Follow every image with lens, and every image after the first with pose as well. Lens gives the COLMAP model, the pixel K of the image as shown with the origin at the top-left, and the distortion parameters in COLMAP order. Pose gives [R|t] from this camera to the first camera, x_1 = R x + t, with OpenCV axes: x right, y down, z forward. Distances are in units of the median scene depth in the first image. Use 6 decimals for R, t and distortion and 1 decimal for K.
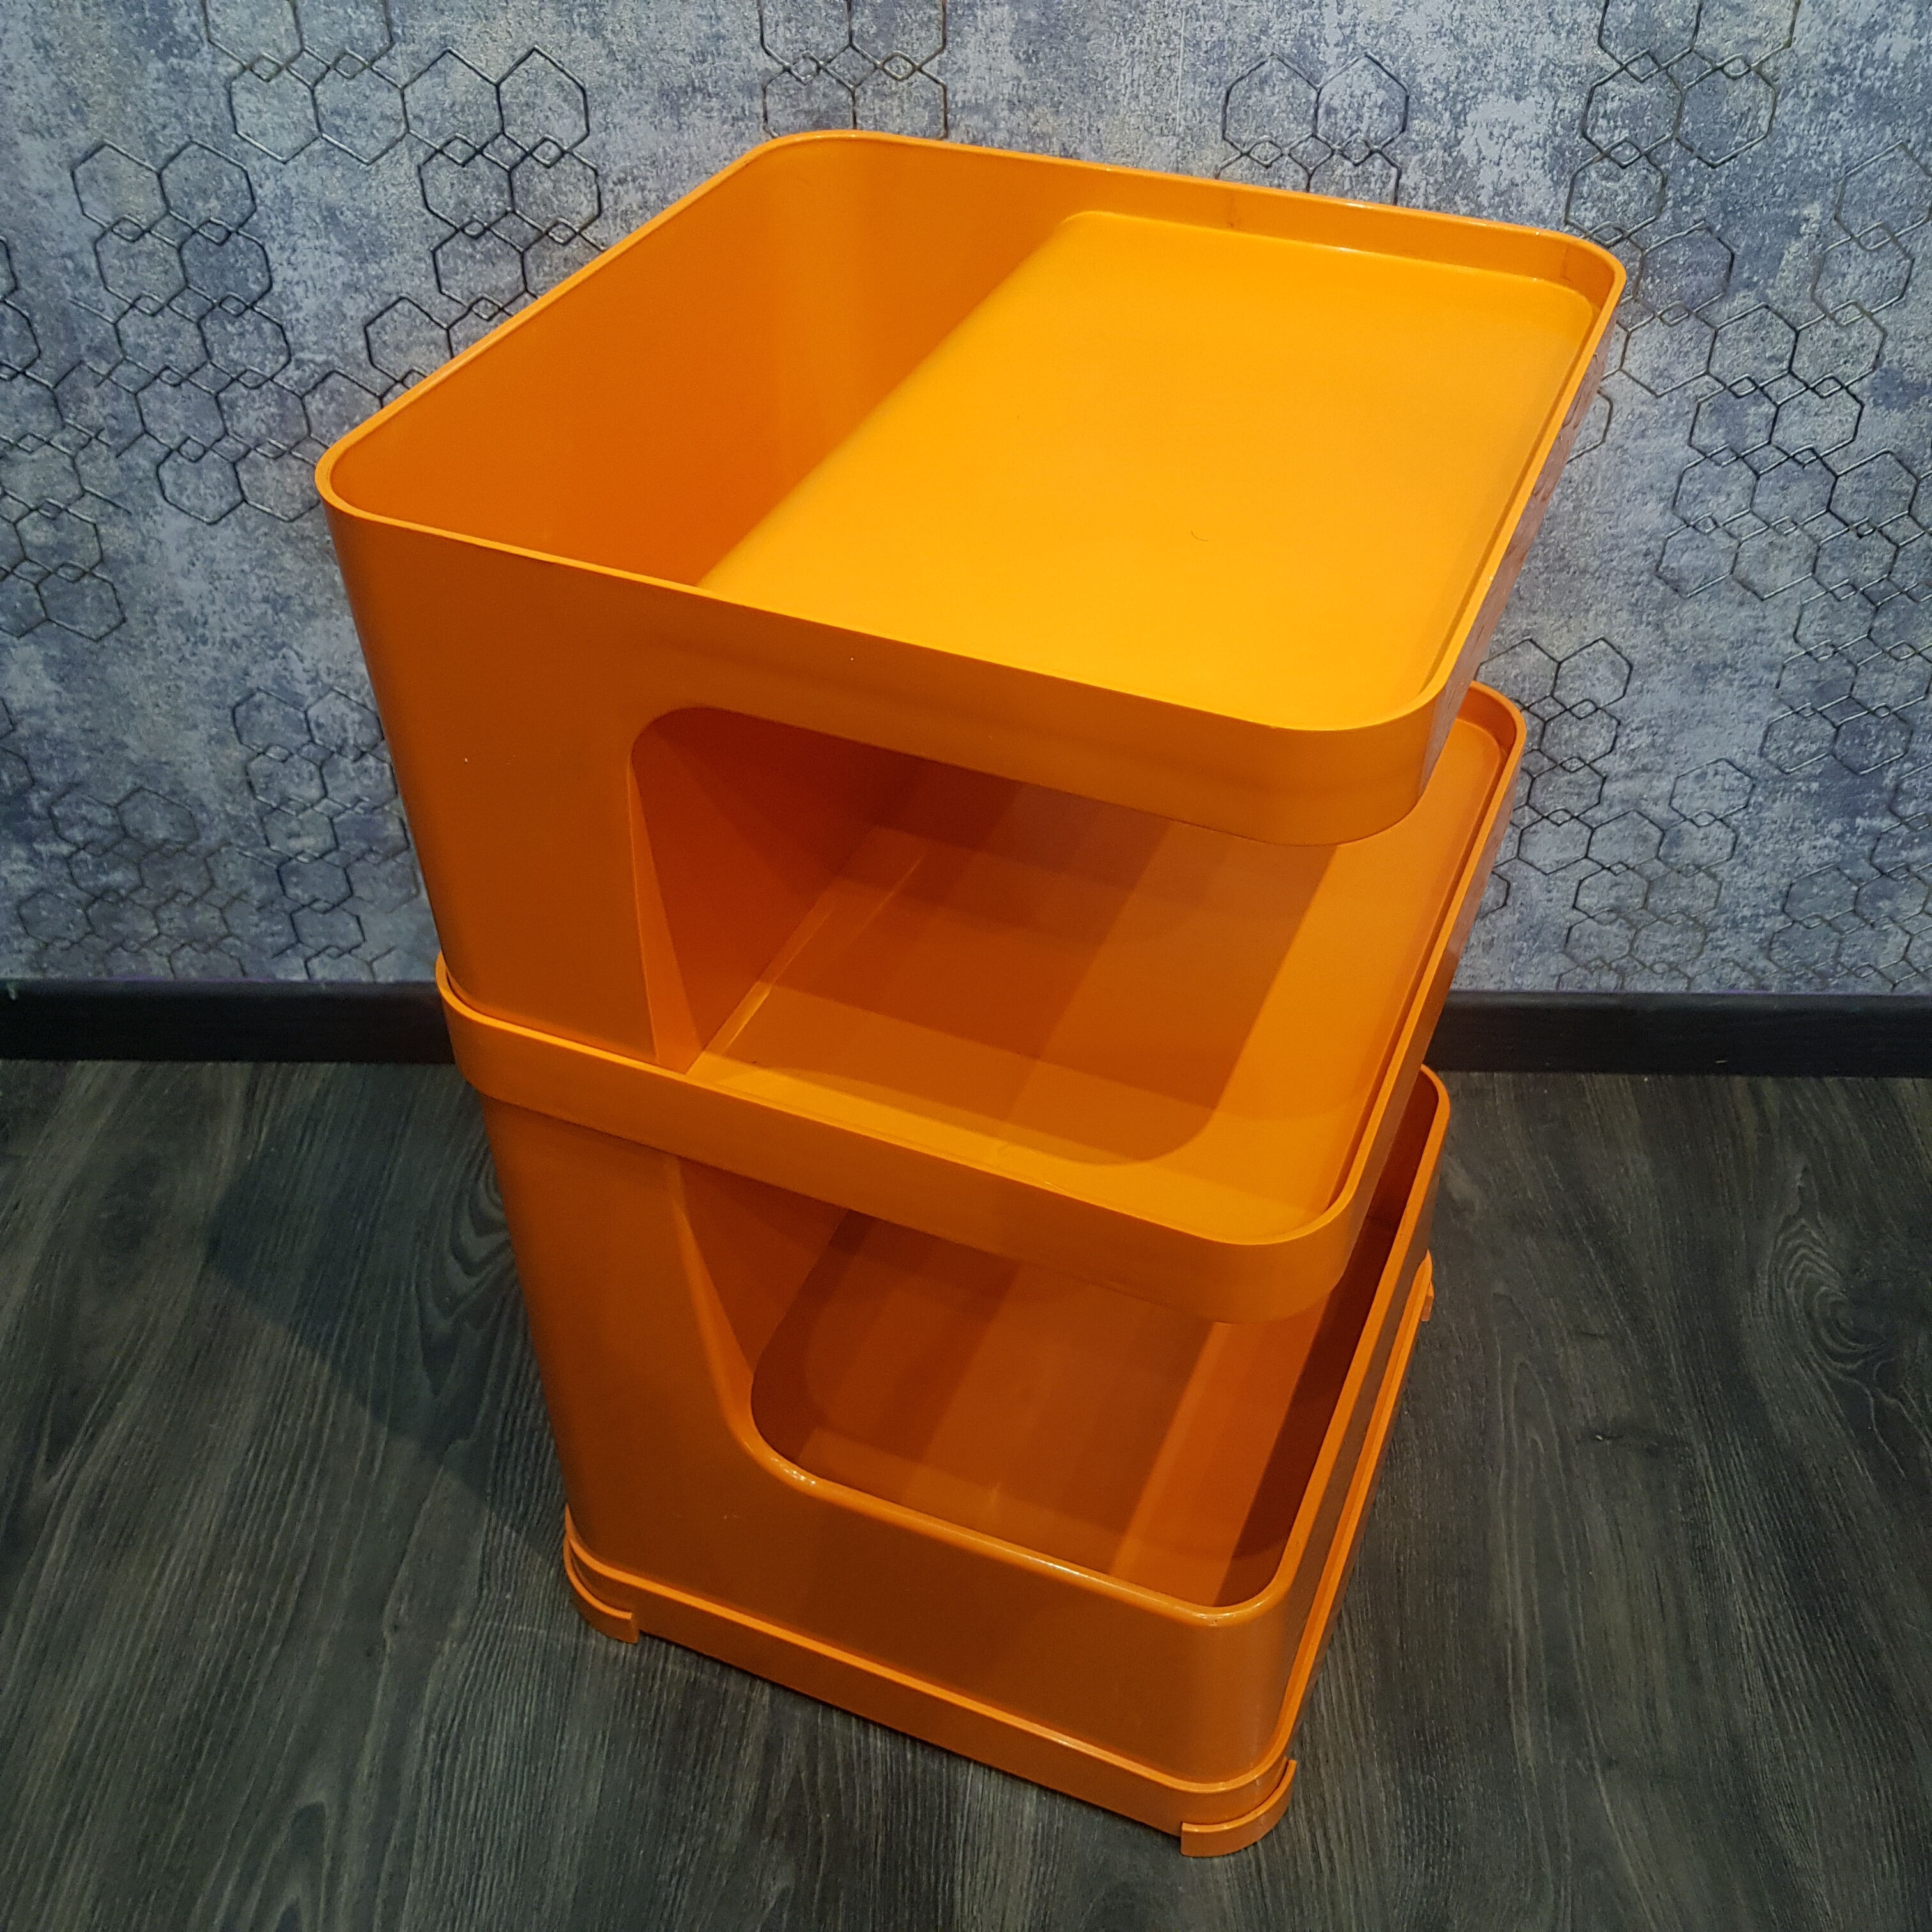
lens RADIAL K [[2048.5, 0, 986.4], [0, 2048.5, 945.1], [0, 0, 1]] dist [0.049922, -0.109190]
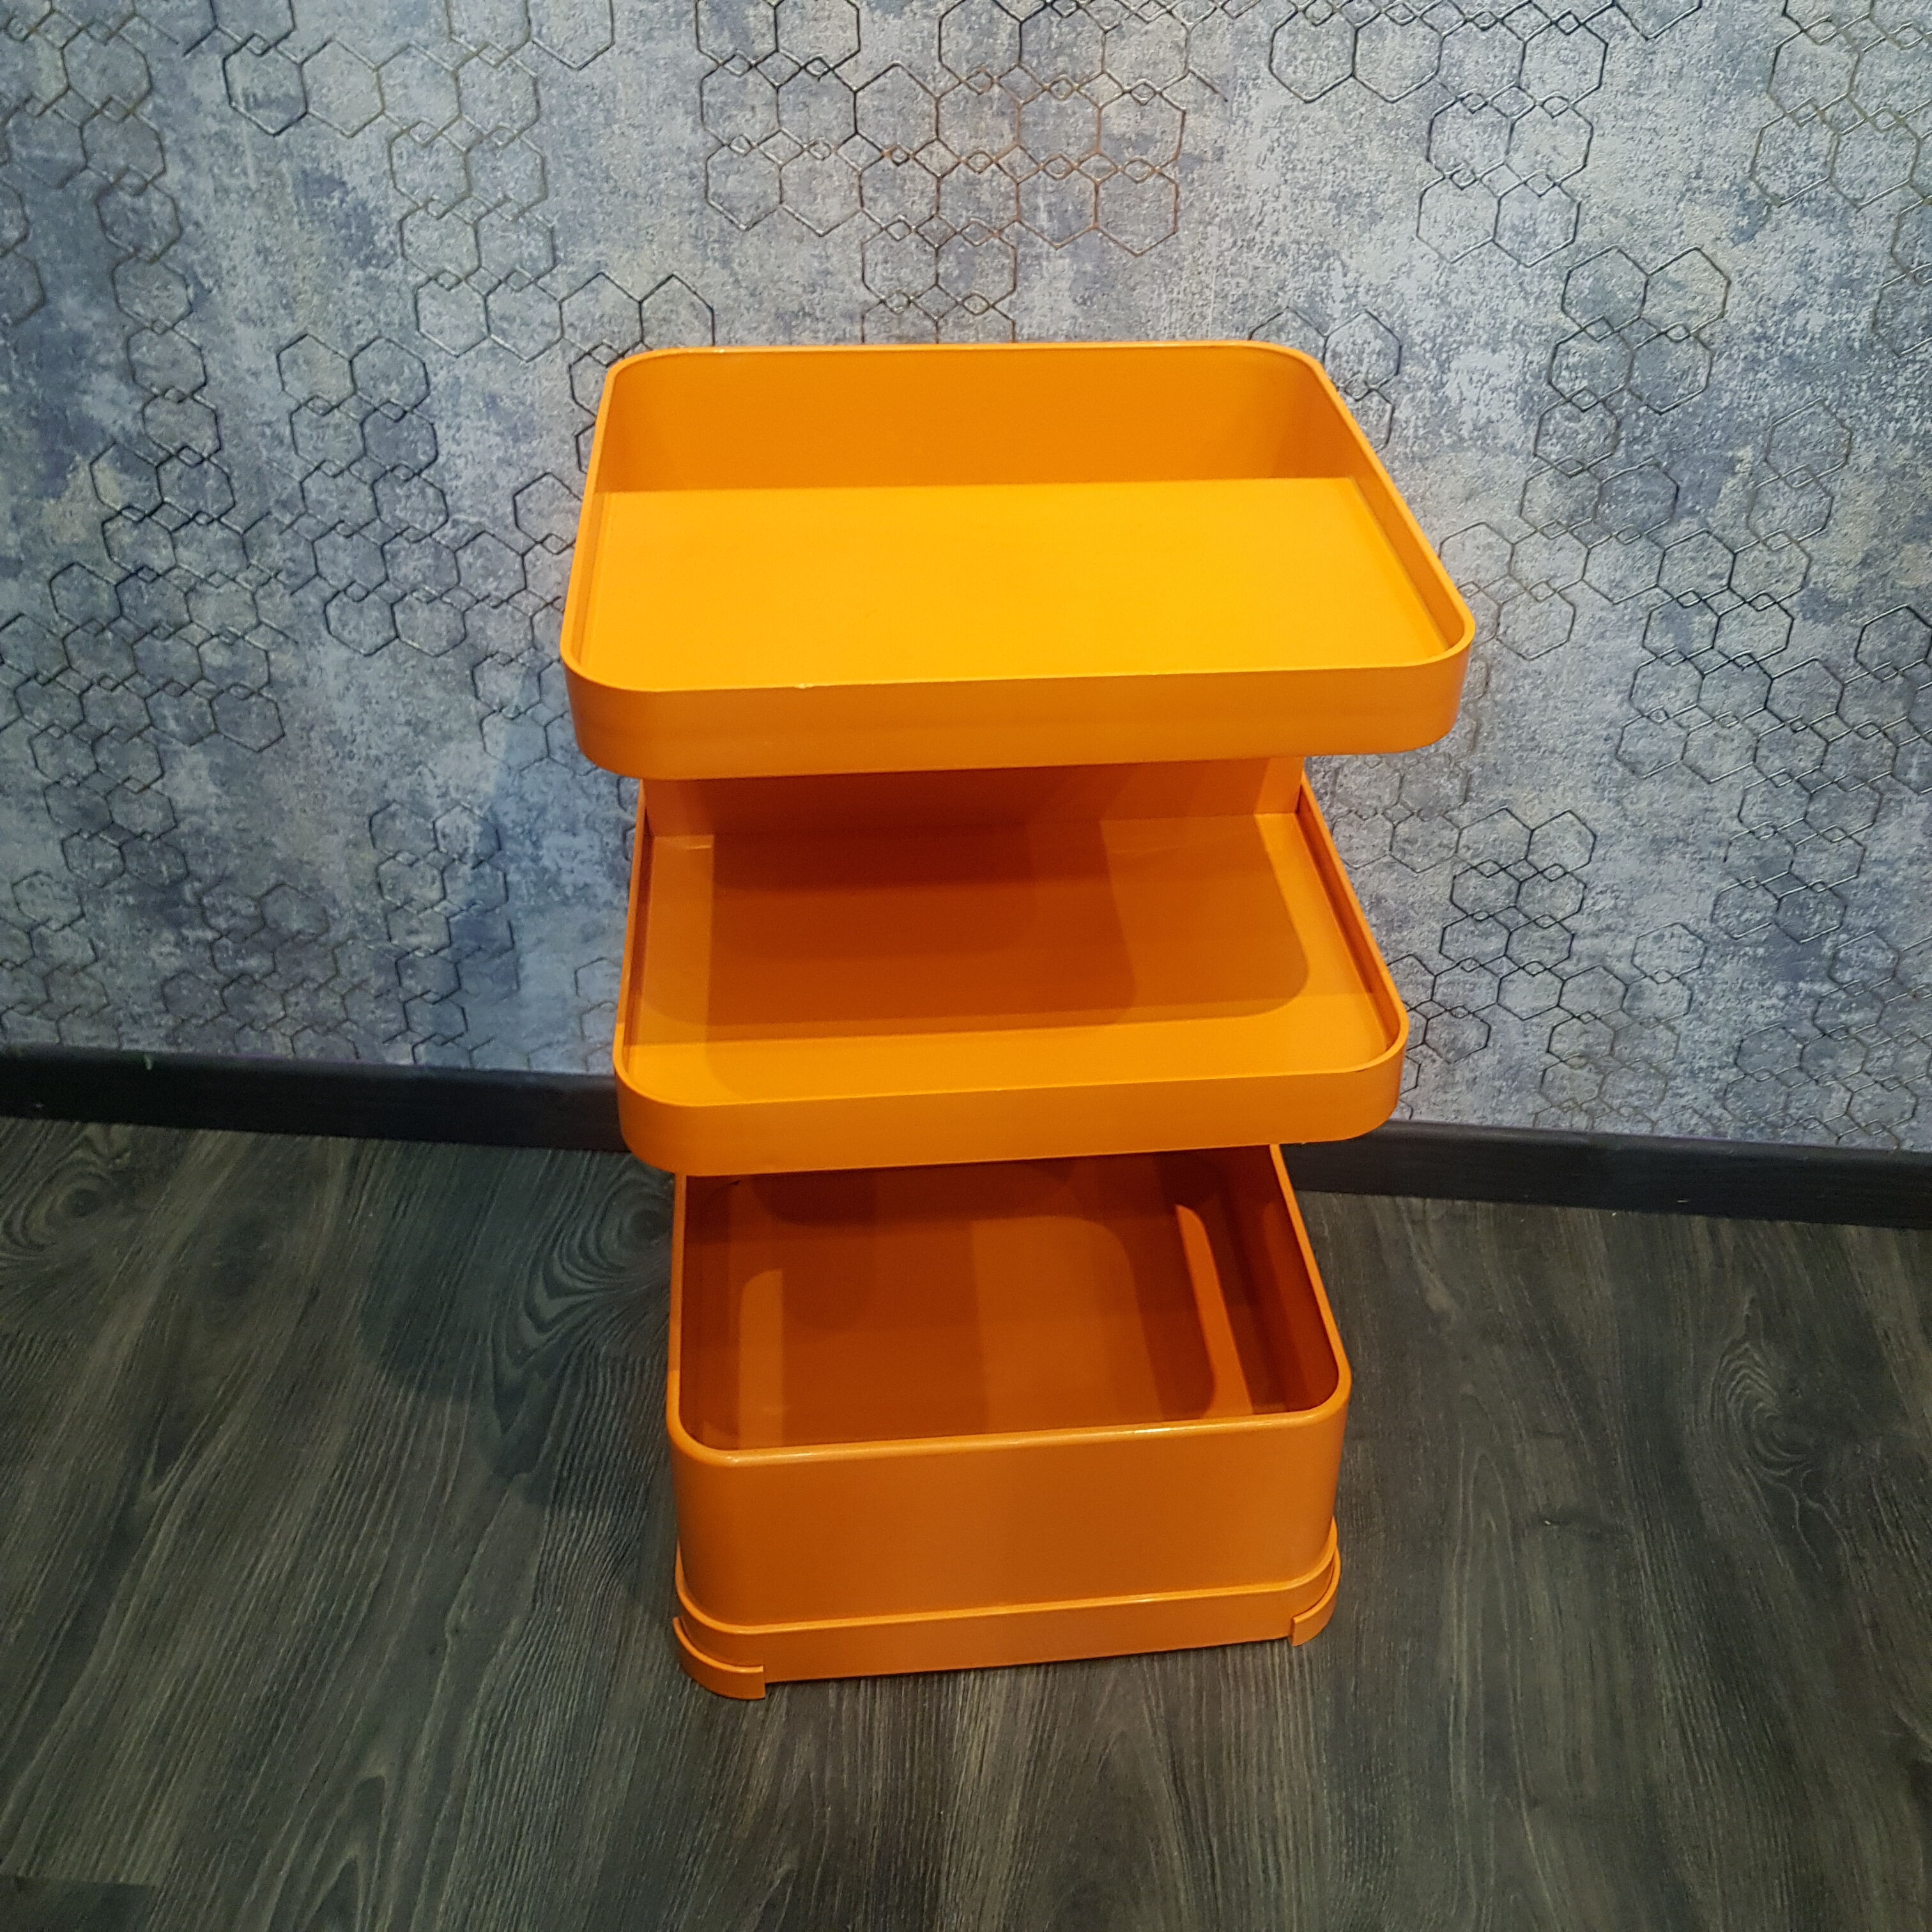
lens RADIAL K [[2037.7, 0, 1031.5], [0, 2037.7, 953.5], [0, 0, 1]] dist [0.107213, -0.258395]
pose [[0.998765, 0.047907, -0.013144, 0.021214], [-0.048865, 0.995075, -0.086248, 0.046029], [0.008947, 0.086784, 0.996187, -0.141372]]
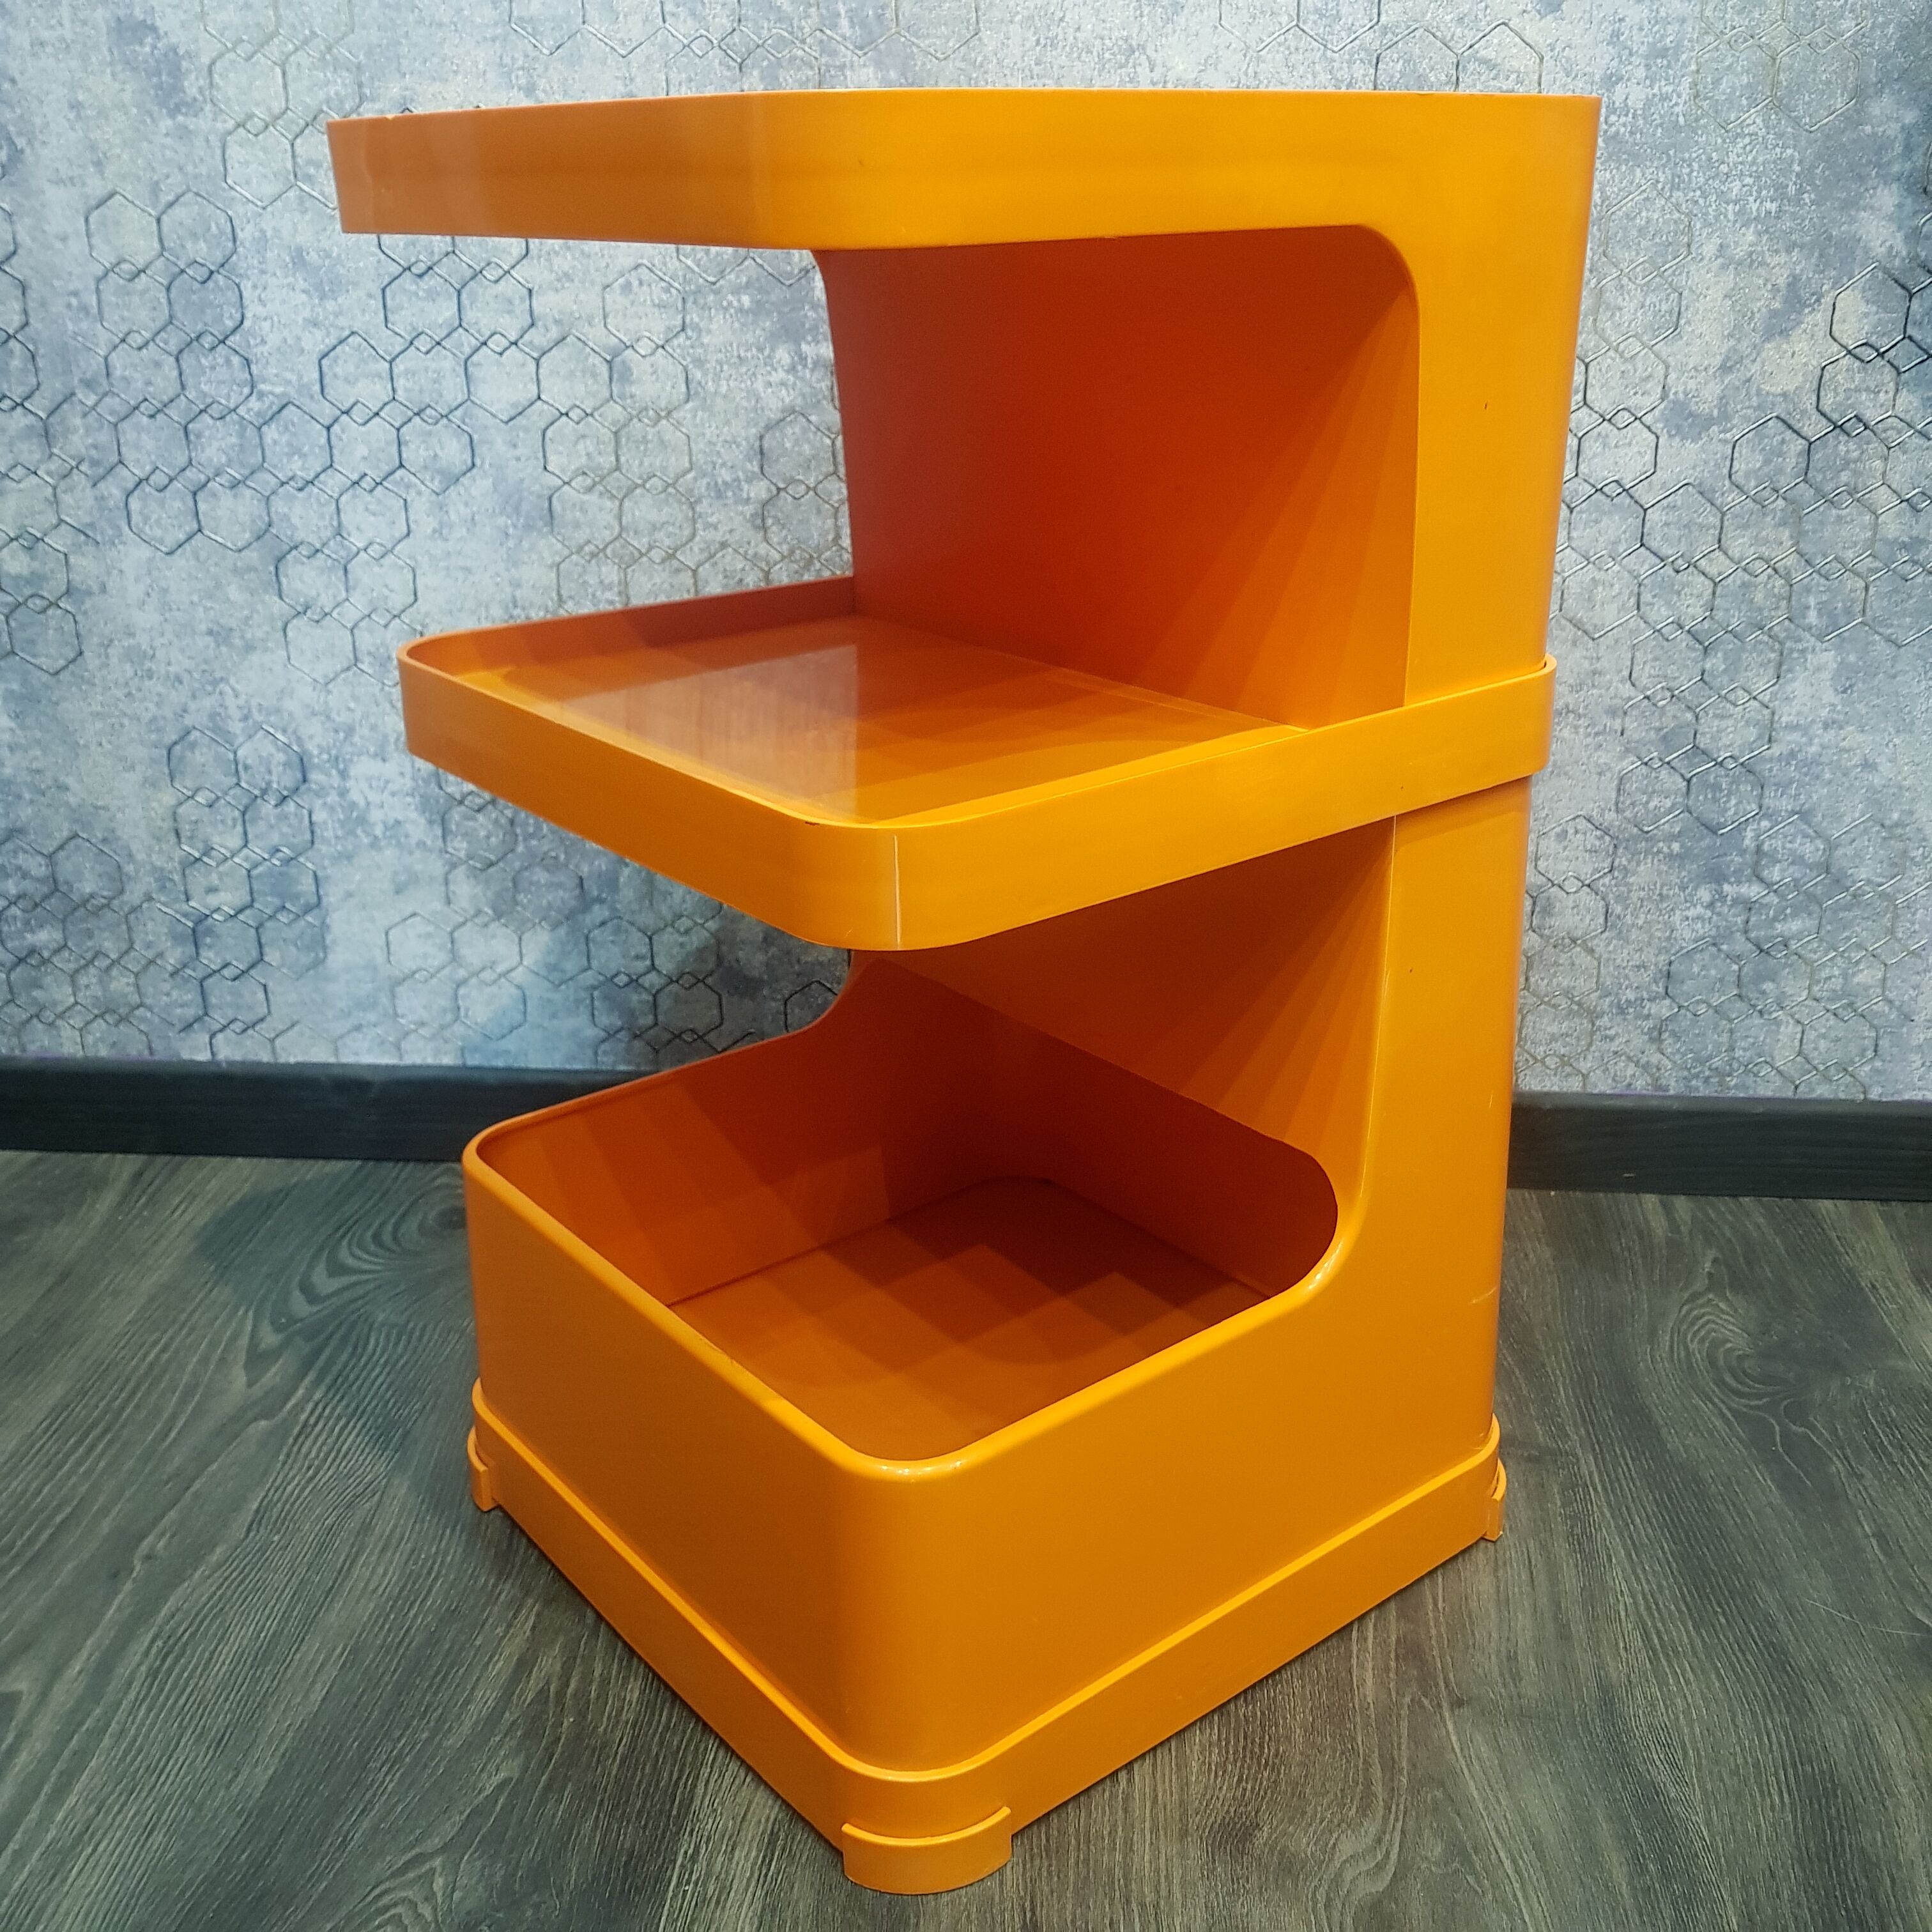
lens RADIAL K [[2053.2, 0, 1008.9], [0, 2053.2, 952.9], [0, 0, 1]] dist [0.060628, -0.136679]
pose [[0.998811, 0.019090, -0.044867, 0.134371], [-0.033302, 0.939204, -0.341742, 0.378802], [0.035615, 0.342829, 0.938722, 0.050671]]
